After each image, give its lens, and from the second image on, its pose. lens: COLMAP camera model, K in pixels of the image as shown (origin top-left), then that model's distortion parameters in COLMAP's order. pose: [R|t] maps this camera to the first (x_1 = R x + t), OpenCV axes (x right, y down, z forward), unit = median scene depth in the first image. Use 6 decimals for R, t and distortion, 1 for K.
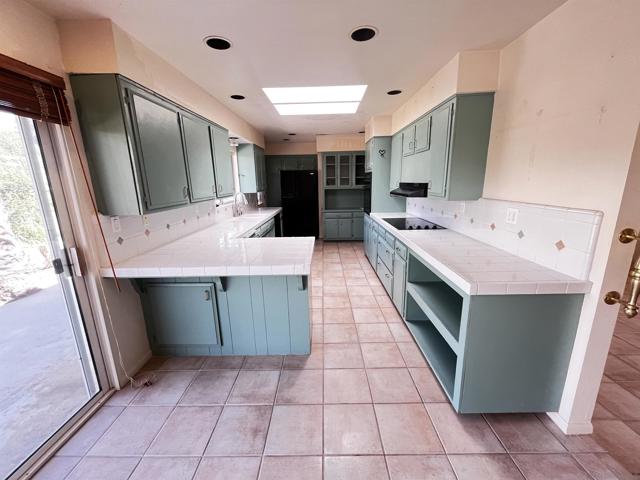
lens RADIAL K [[258.0, 0, 320.1], [0, 258.0, 240.2], [0, 0, 1]] dist [-0.006681, 0.000940]
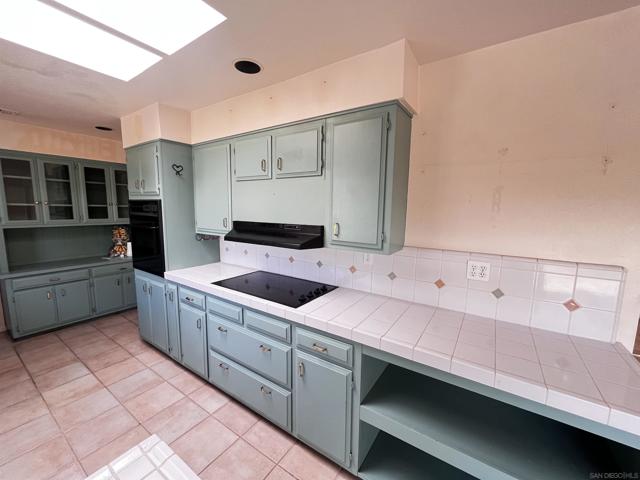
lens RADIAL K [[258.0, 0, 320.2], [0, 258.0, 240.6], [0, 0, 1]] dist [-0.006681, 0.000940]
pose [[0.544851, -0.077212, 0.834970, -0.140563], [0.163024, 0.986506, -0.015155, -0.190723], [-0.822533, 0.144377, 0.550086, 0.707863]]
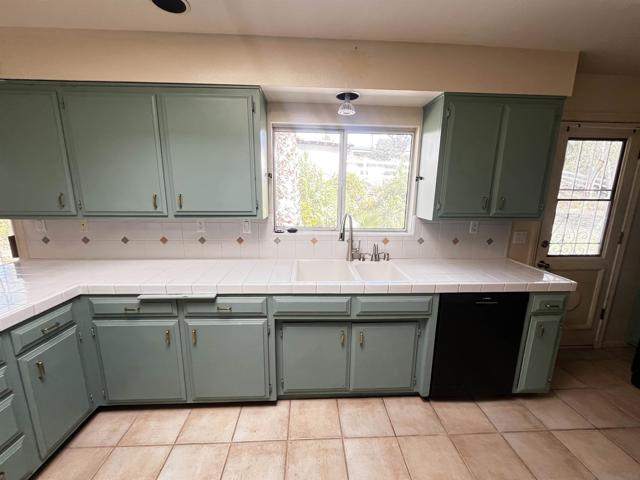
lens RADIAL K [[258.0, 0, 319.3], [0, 258.0, 239.9], [0, 0, 1]] dist [-0.006681, 0.000940]
pose [[0.061703, 0.216358, -0.974362, 0.256866], [-0.239088, 0.951004, 0.196031, -0.366940], [0.969035, 0.220863, 0.110408, 1.514332]]
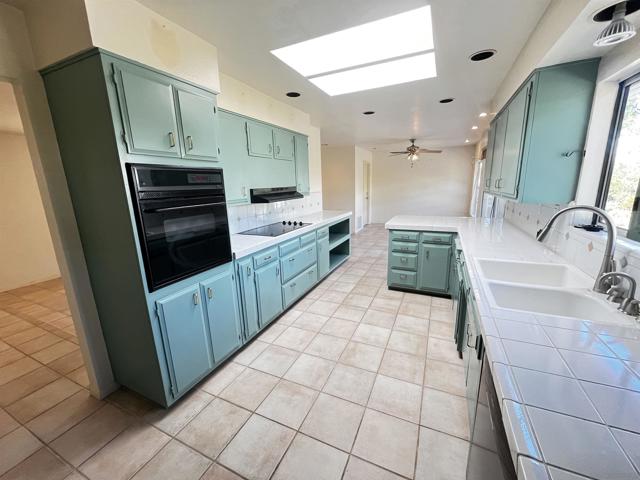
lens RADIAL K [[258.0, 0, 320.5], [0, 258.0, 240.8], [0, 0, 1]] dist [-0.006681, 0.000940]
pose [[-0.911031, -0.043429, 0.410045, -0.265912], [0.139984, 0.902803, 0.406634, -0.522530], [-0.387850, 0.427856, -0.816402, 2.293229]]
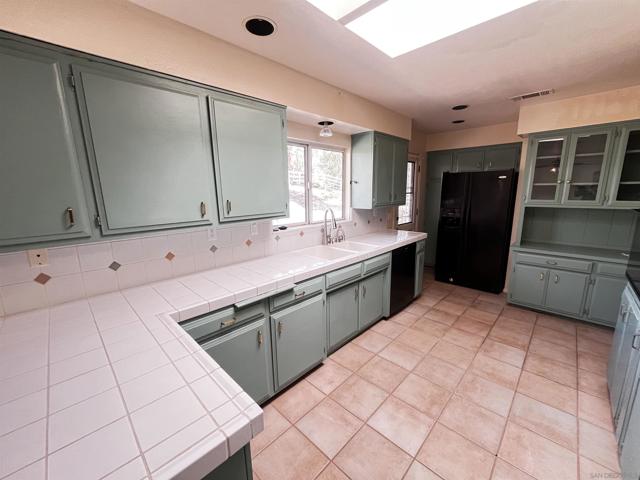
lens RADIAL K [[258.0, 0, 319.5], [0, 258.0, 240.3], [0, 0, 1]] dist [-0.006681, 0.000940]
pose [[0.724977, 0.139049, -0.674592, 0.183916], [-0.153699, 0.987374, 0.038341, -0.216361], [0.671405, 0.075888, 0.737195, 0.867675]]
